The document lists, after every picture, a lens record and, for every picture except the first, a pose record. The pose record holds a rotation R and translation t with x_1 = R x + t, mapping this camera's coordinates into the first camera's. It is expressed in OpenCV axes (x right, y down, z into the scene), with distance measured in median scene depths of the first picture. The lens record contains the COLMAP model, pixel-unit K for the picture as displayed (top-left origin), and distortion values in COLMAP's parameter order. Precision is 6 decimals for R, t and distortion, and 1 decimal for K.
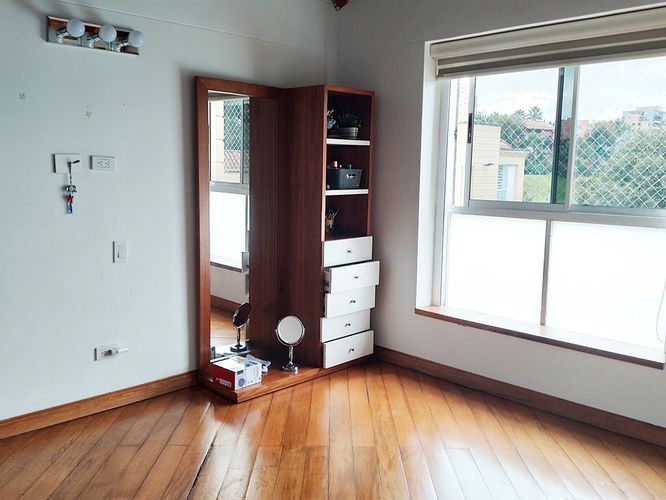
lens RADIAL K [[626.4, 0, 332.7], [0, 626.4, 263.7], [0, 0, 1]] dist [0.193345, -0.300090]
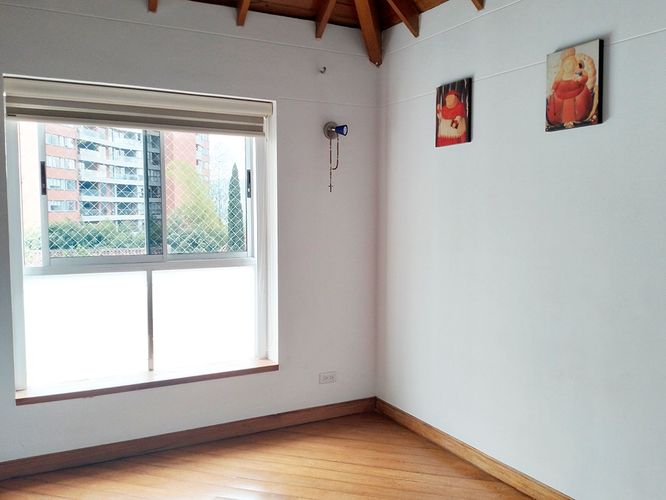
lens RADIAL K [[626.4, 0, 332.7], [0, 626.4, 263.7], [0, 0, 1]] dist [0.193345, -0.300090]
pose [[0.284734, -0.108057, 0.952497, -0.572743], [0.140643, 0.987583, 0.069994, -0.110222], [-0.948233, 0.114032, 0.296396, 0.399718]]
